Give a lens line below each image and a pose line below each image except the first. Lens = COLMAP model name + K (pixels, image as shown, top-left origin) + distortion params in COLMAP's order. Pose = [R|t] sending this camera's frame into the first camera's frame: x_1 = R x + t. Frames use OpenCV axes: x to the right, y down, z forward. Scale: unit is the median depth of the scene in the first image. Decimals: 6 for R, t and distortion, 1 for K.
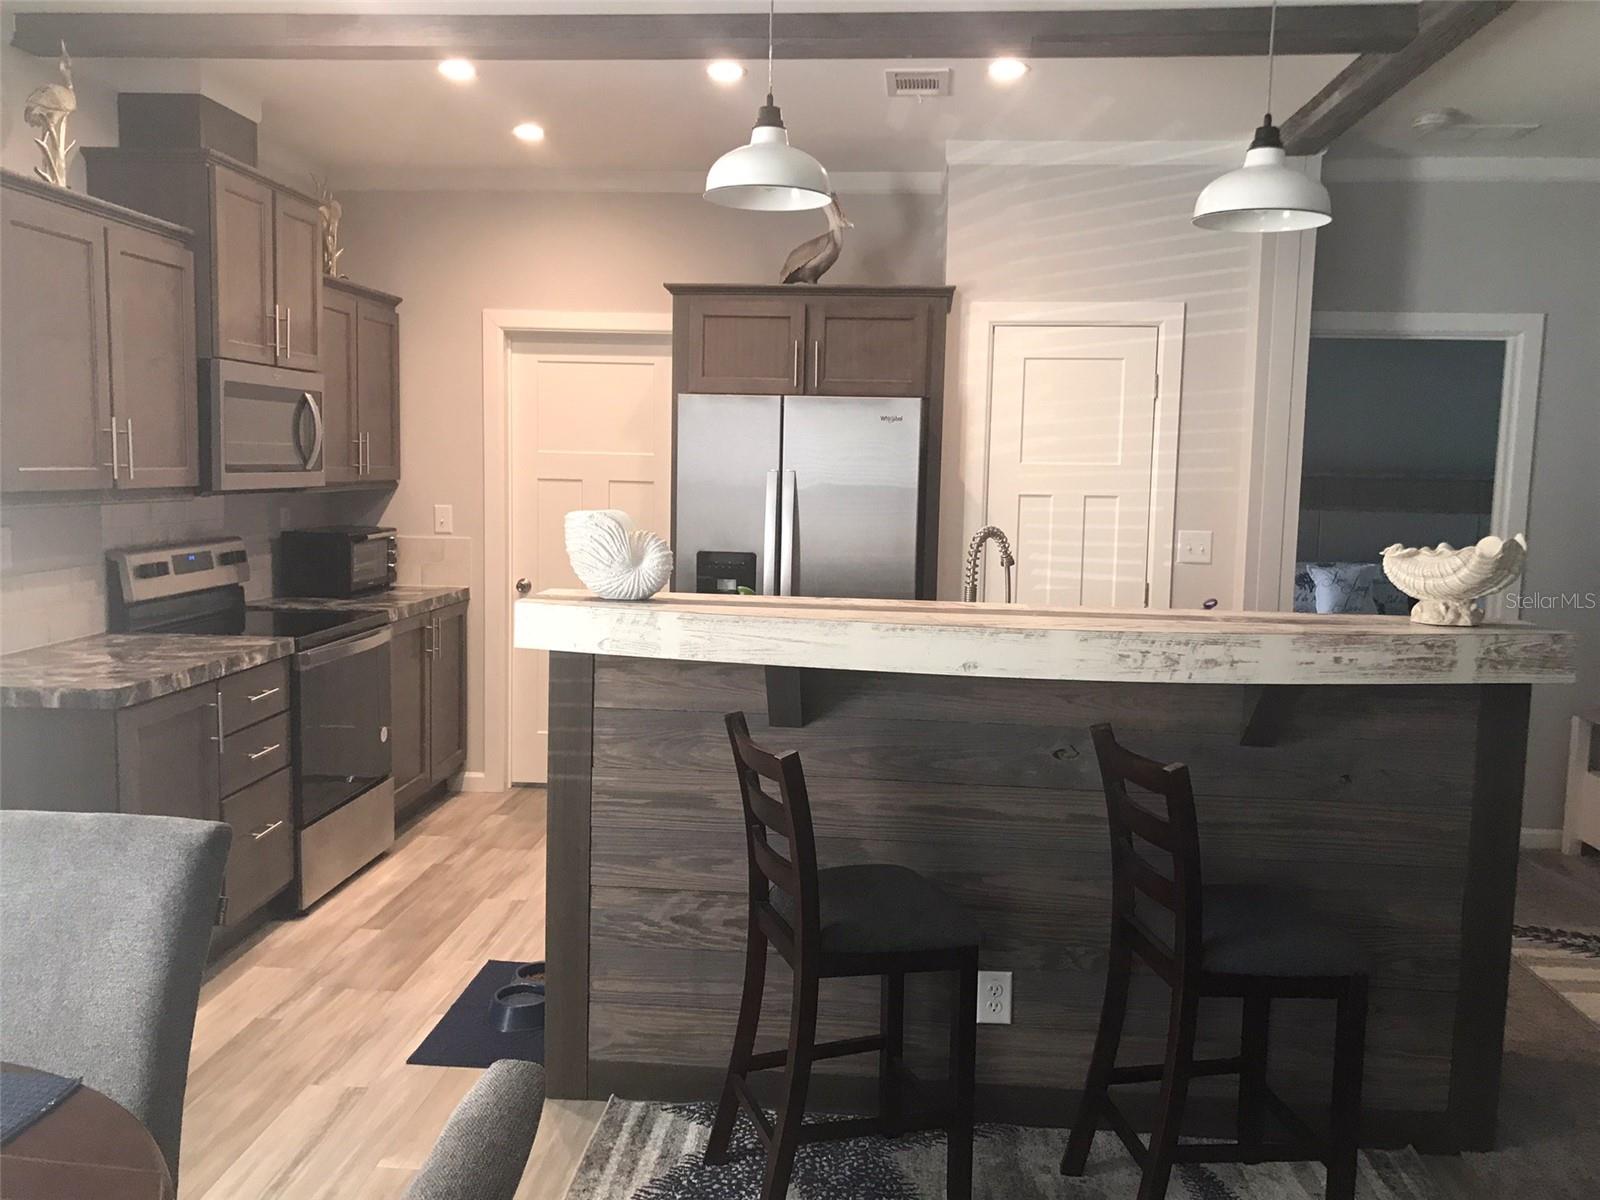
lens RADIAL K [[1305.2, 0, 803.7], [0, 1305.2, 599.4], [0, 0, 1]] dist [0.001563, 0.013141]
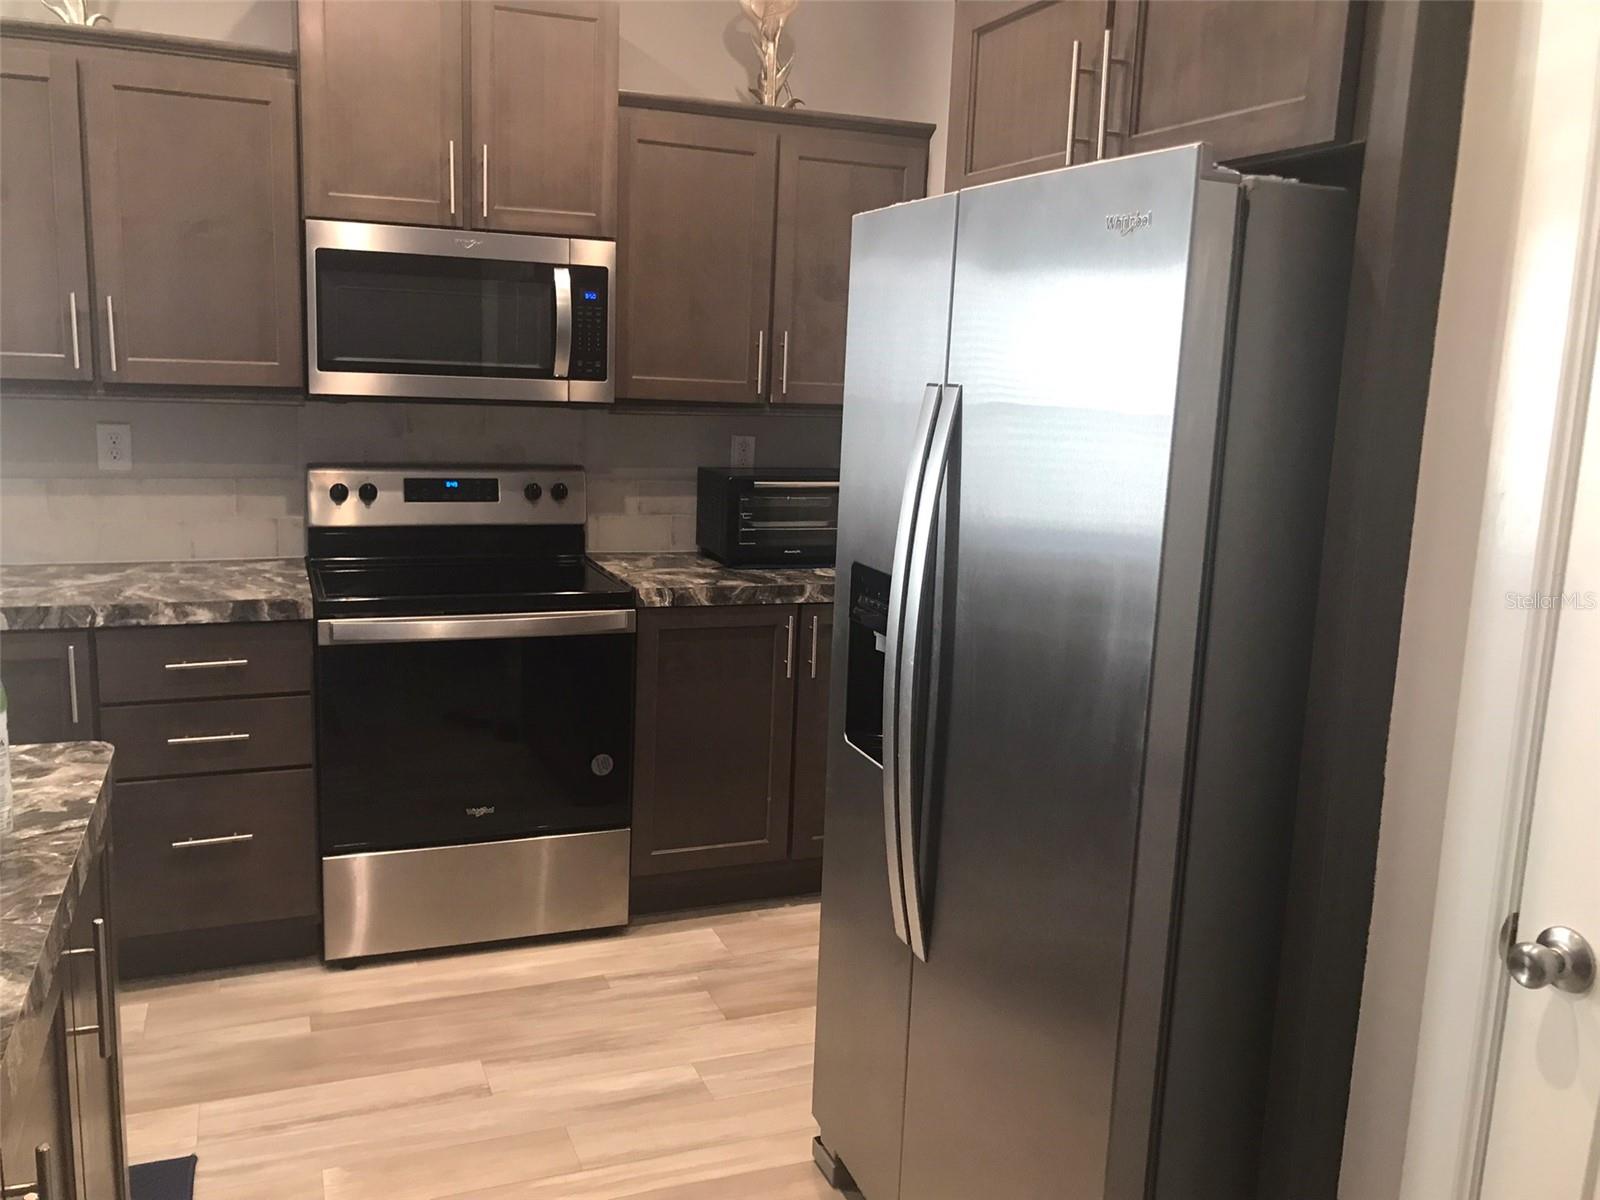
lens RADIAL K [[1305.2, 0, 796.1], [0, 1305.2, 594.6], [0, 0, 1]] dist [0.001563, 0.013141]
pose [[0.435342, 0.152781, -0.887207, 0.359336], [-0.125110, 0.986199, 0.108438, -0.082054], [0.891530, 0.063791, 0.448448, 0.873814]]
